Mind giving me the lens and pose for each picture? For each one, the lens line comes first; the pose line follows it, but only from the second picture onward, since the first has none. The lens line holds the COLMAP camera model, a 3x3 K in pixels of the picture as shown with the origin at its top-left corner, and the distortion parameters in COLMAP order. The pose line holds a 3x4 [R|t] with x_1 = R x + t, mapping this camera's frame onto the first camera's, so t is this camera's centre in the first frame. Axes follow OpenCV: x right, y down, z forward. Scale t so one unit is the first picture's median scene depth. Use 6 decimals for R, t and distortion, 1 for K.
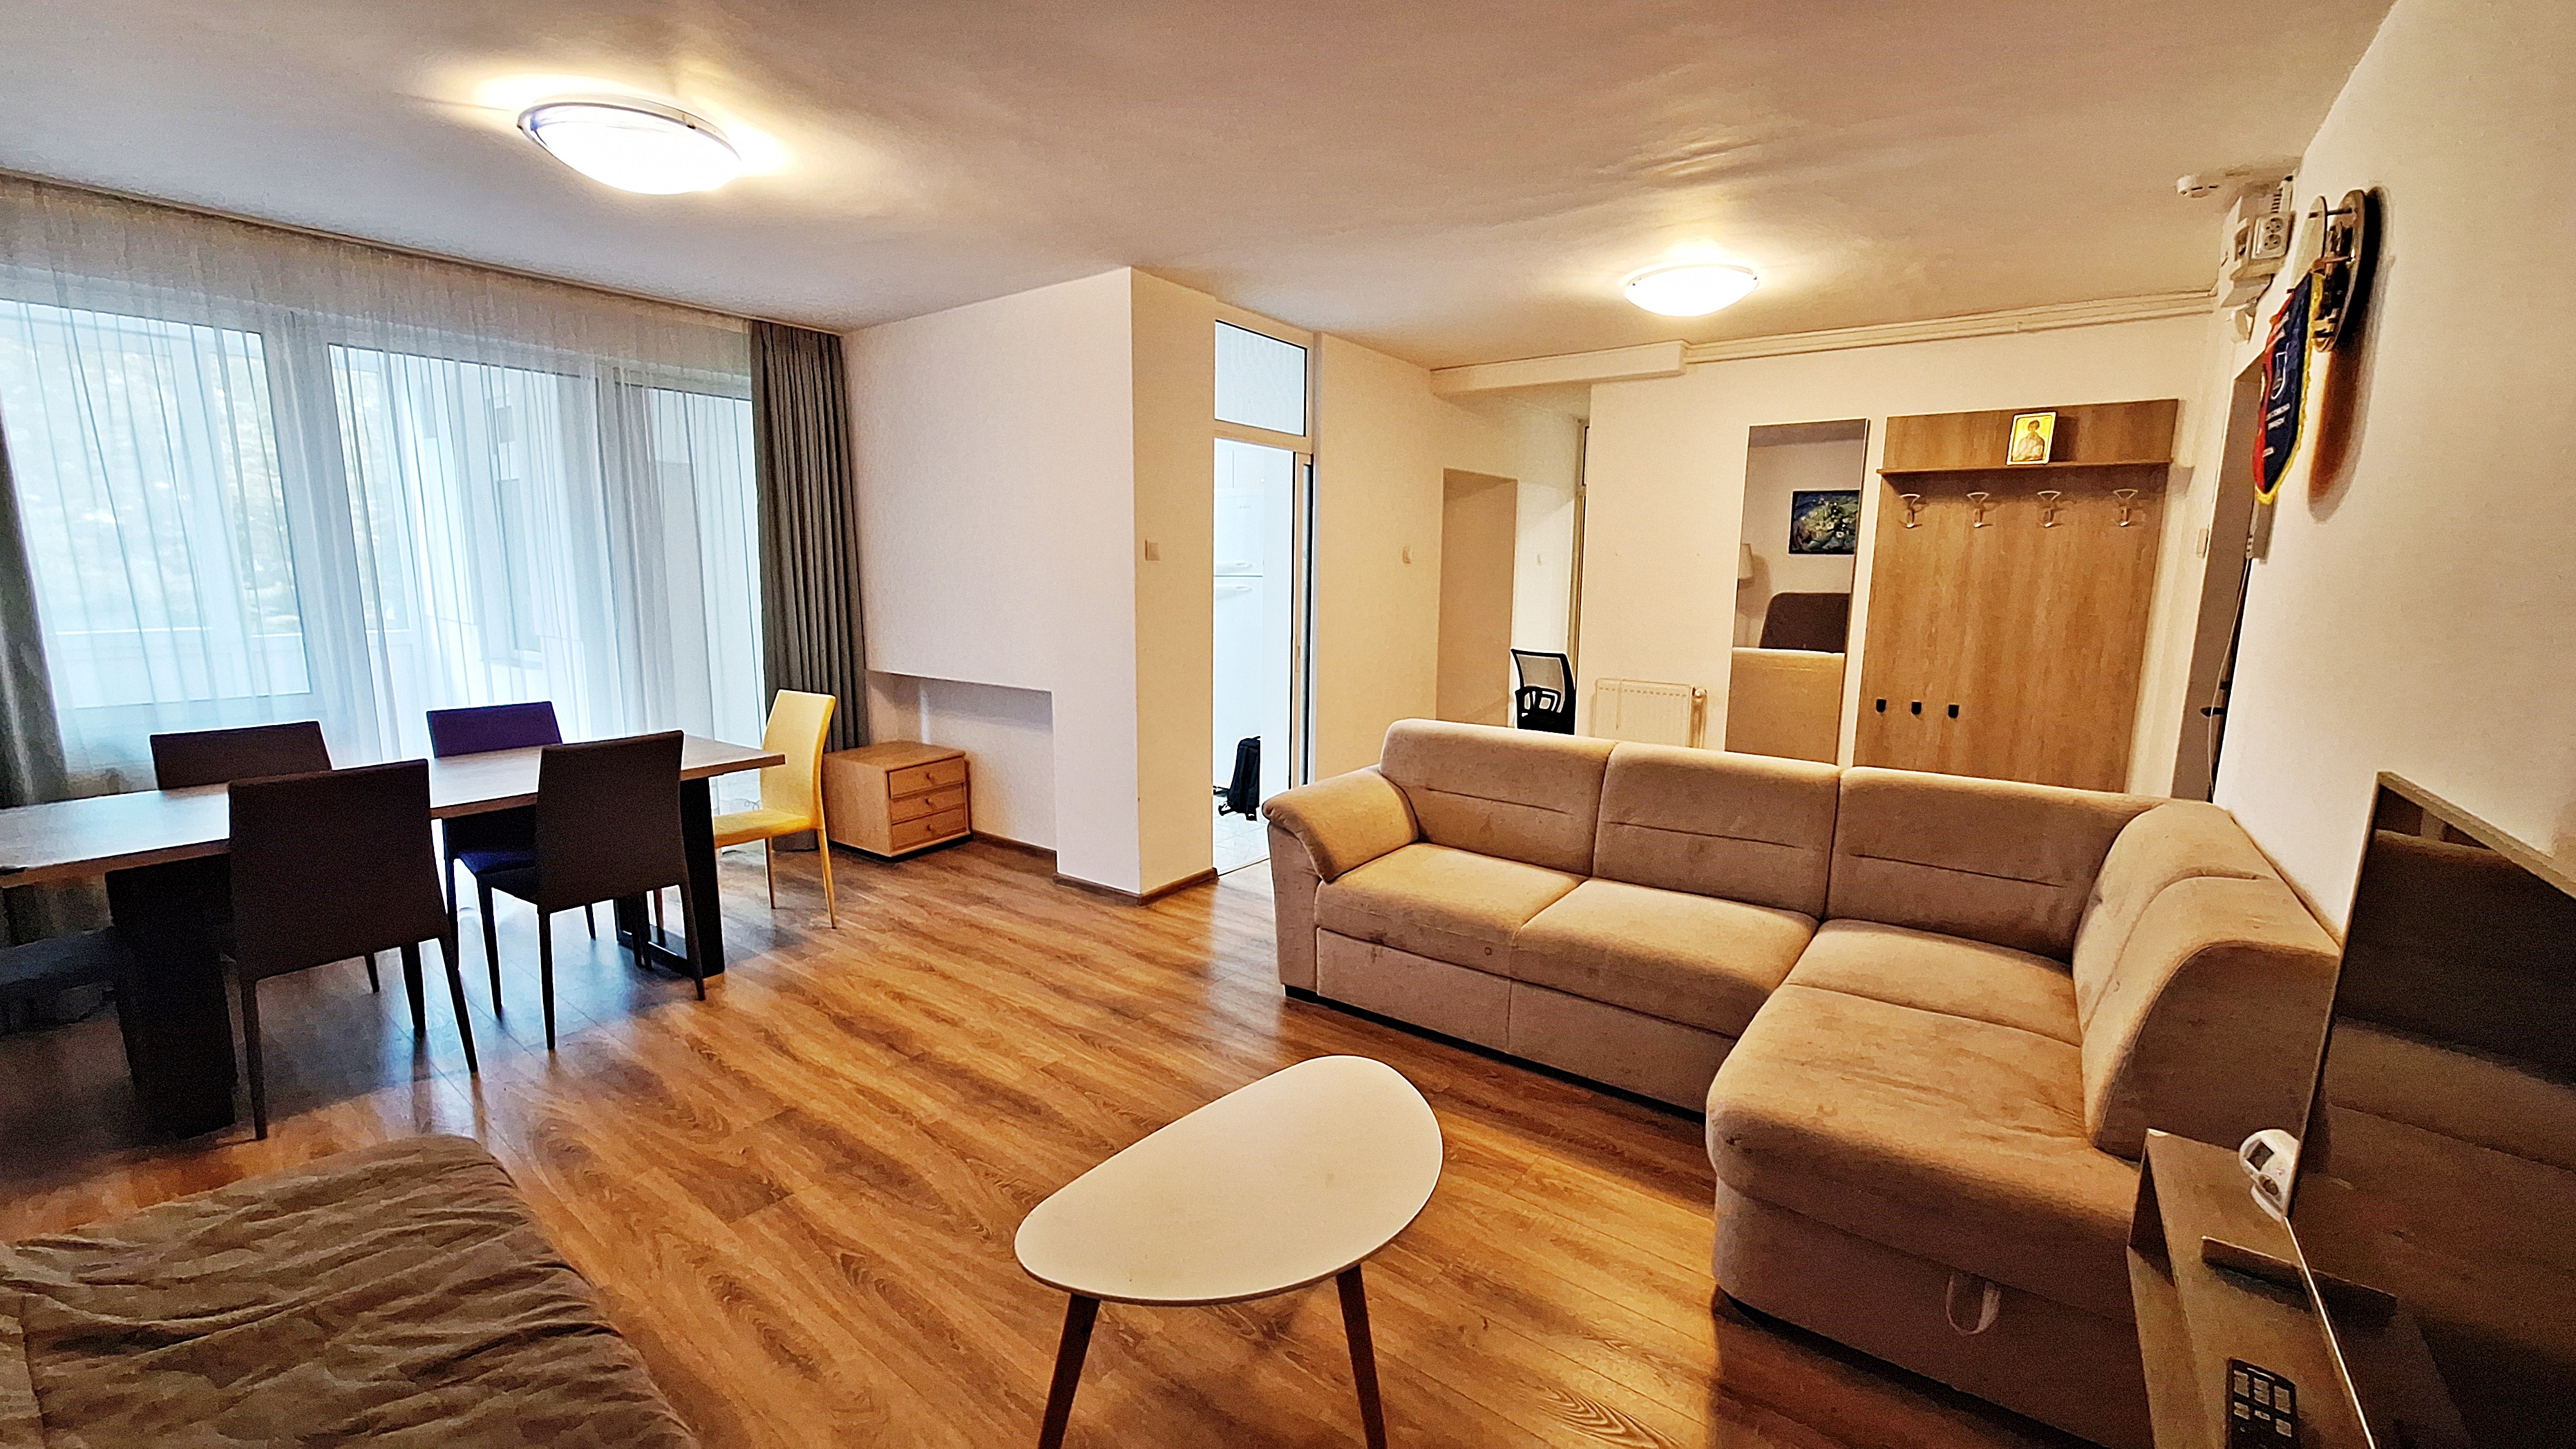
lens RADIAL K [[1023.6, 0, 1278.5], [0, 1023.6, 718.0], [0, 0, 1]] dist [-0.008889, 0.002514]
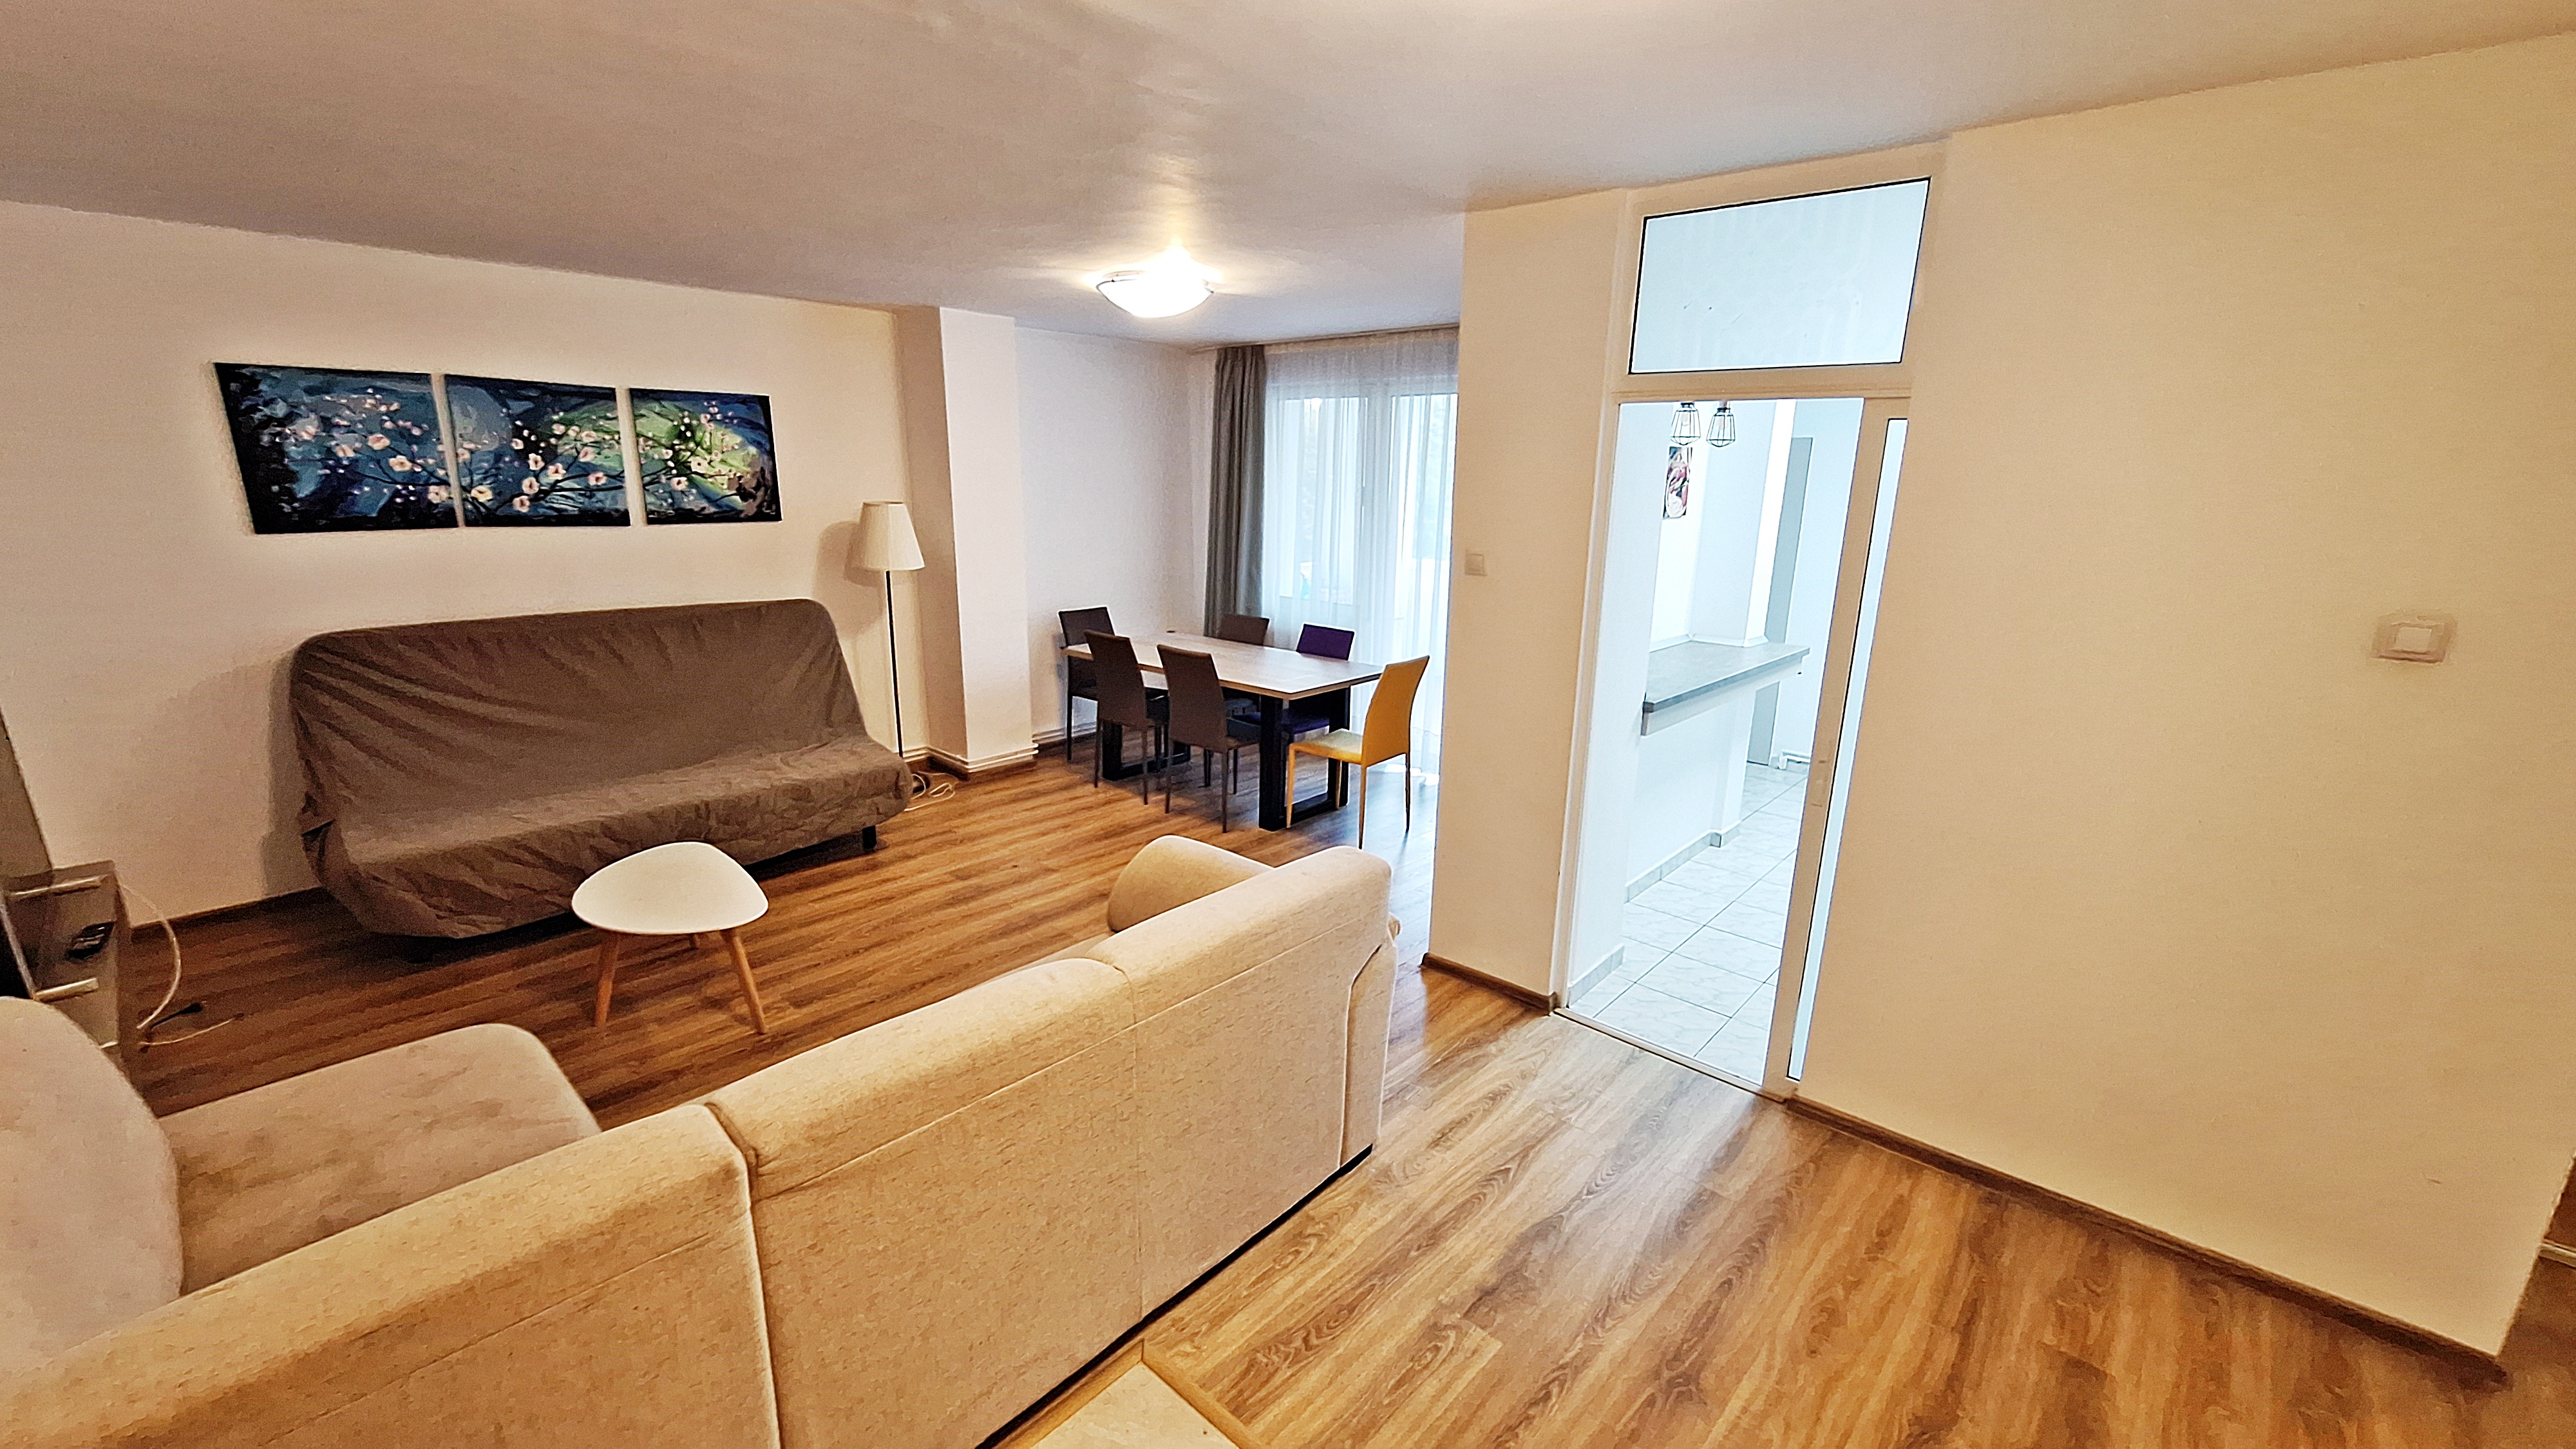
lens RADIAL K [[1022.3, 0, 1282.4], [0, 1022.3, 719.3], [0, 0, 1]] dist [-0.003952, -0.000543]
pose [[-0.094639, 0.231601, -0.968196, 1.071755], [-0.167774, 0.954940, 0.244830, -0.334797], [0.981272, 0.185609, -0.051518, 1.408613]]
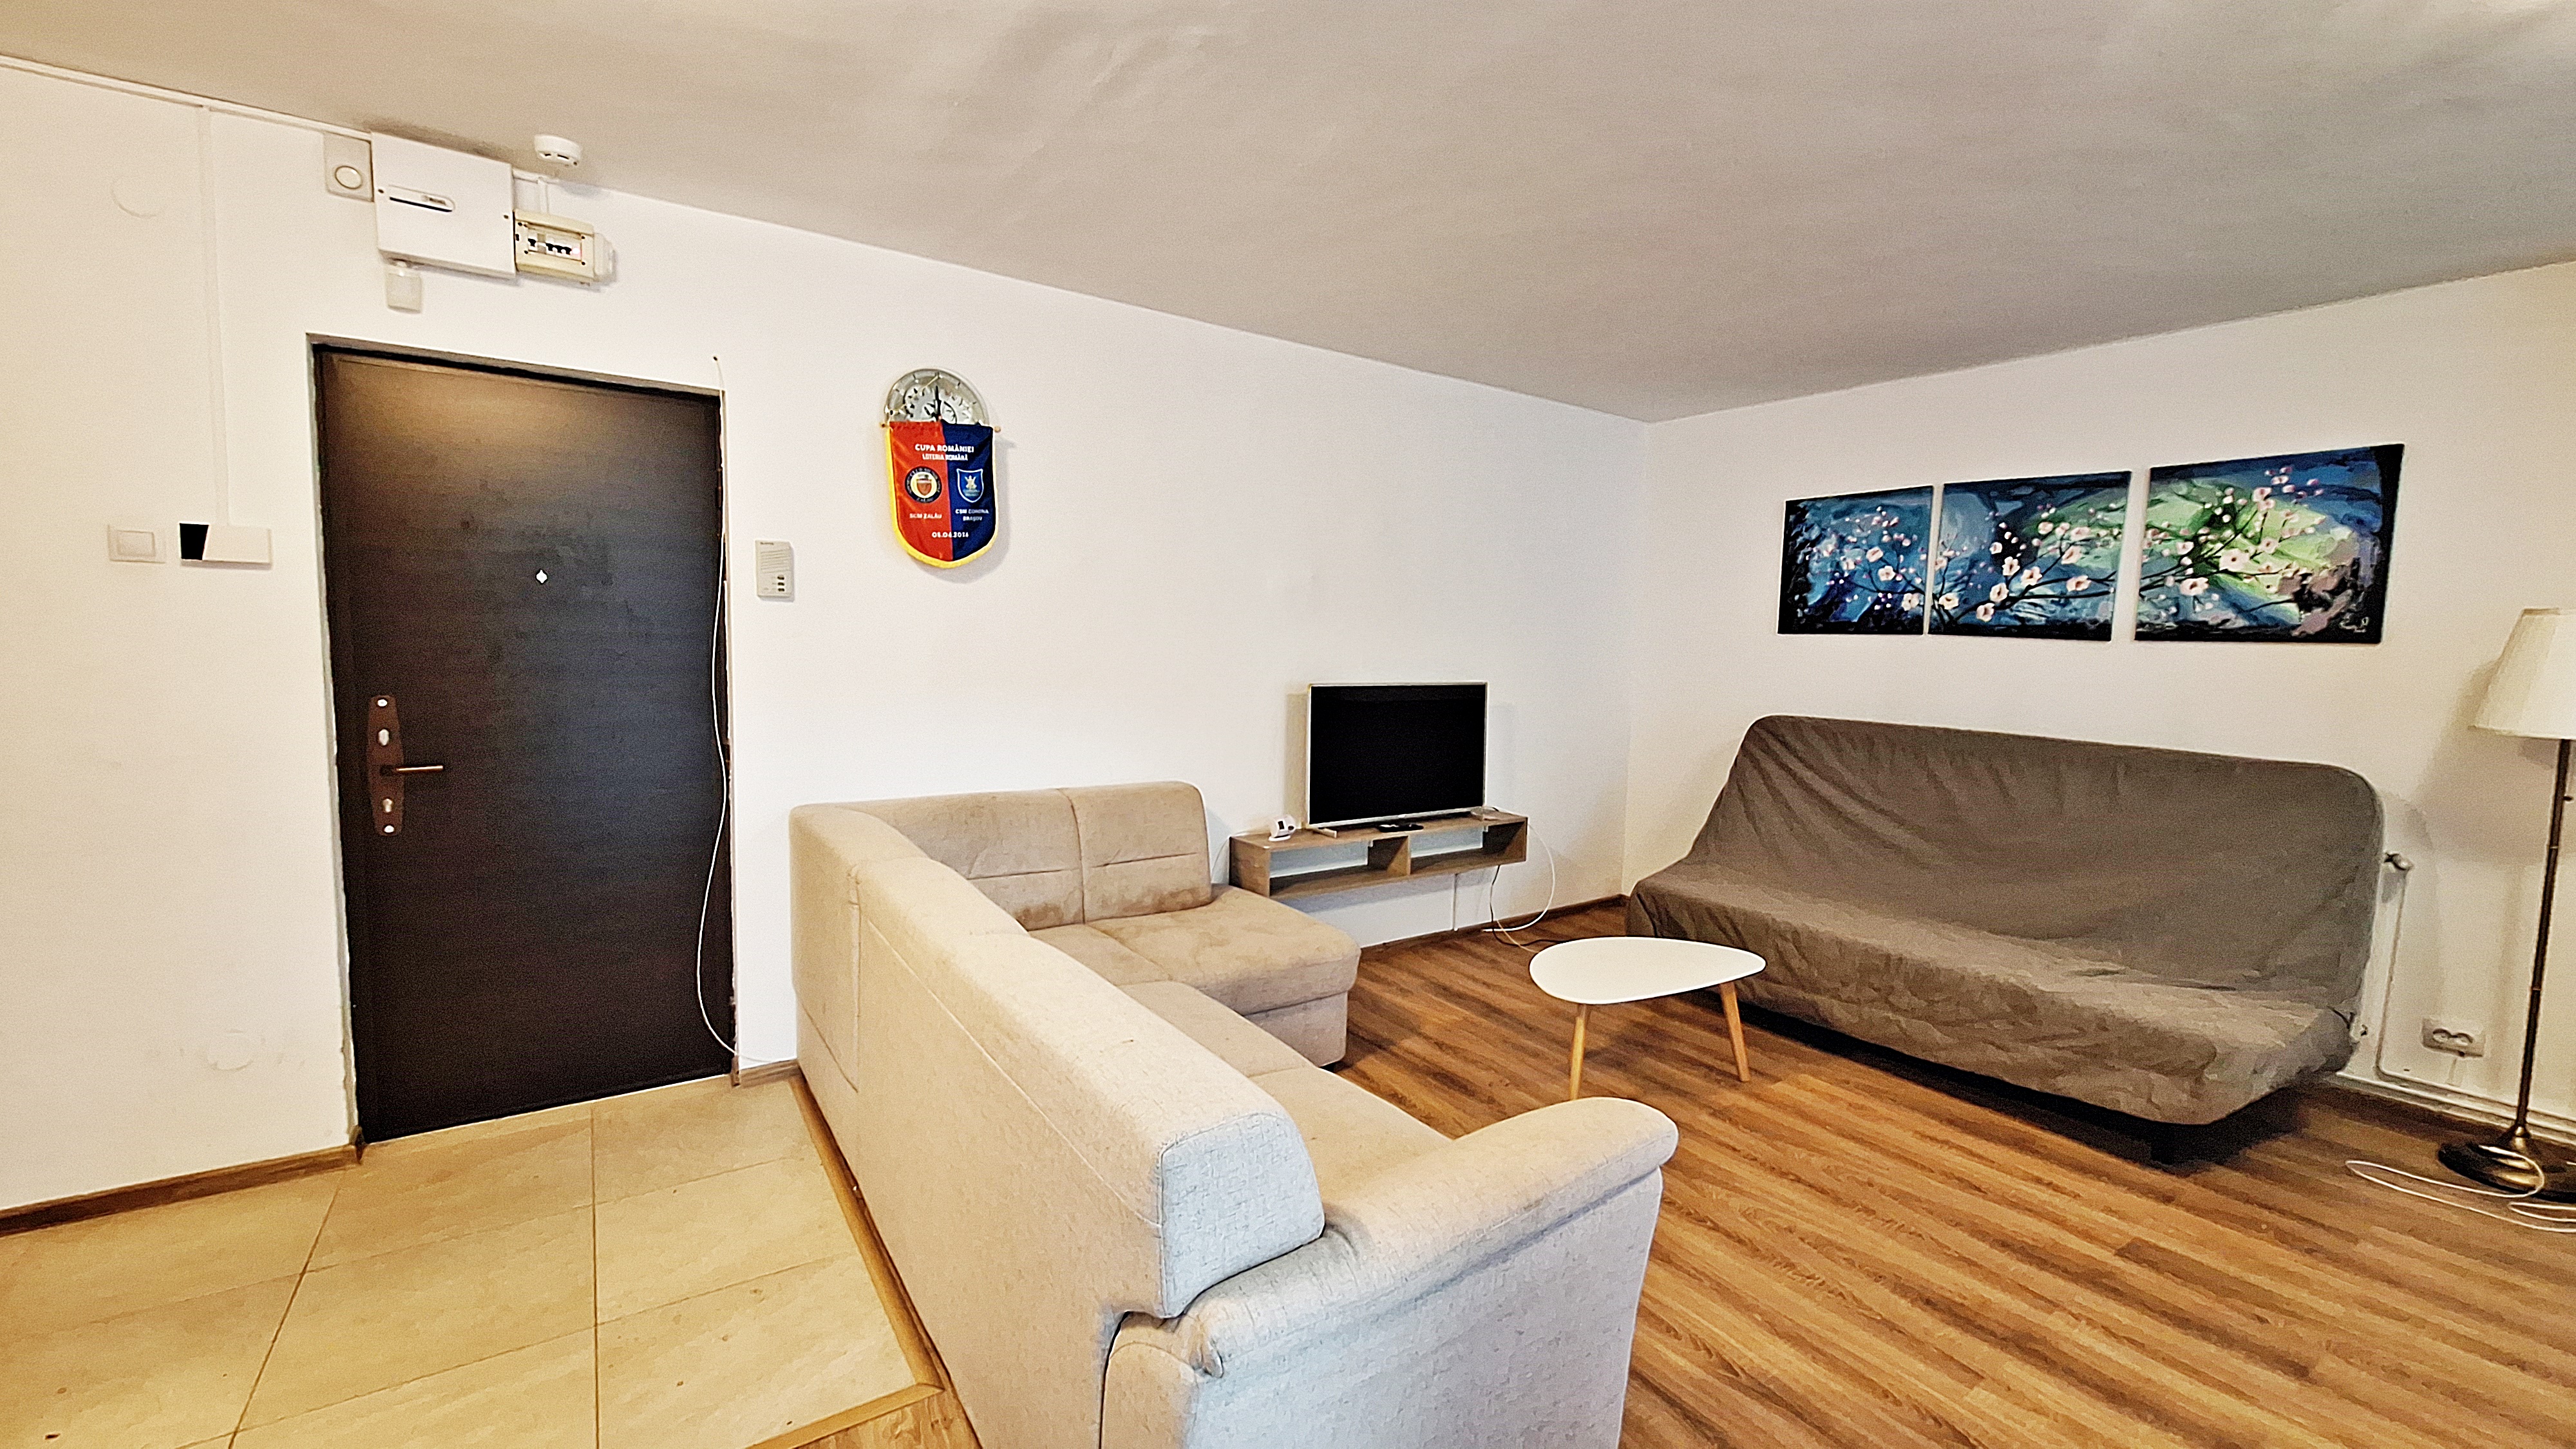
lens RADIAL K [[1023.6, 0, 1278.5], [0, 1023.6, 718.0], [0, 0, 1]] dist [-0.008889, 0.002514]
pose [[-0.945689, -0.054923, 0.320400, 0.019530], [0.019566, 0.974220, 0.224751, -0.265774], [-0.324484, 0.218814, -0.920234, 1.815883]]
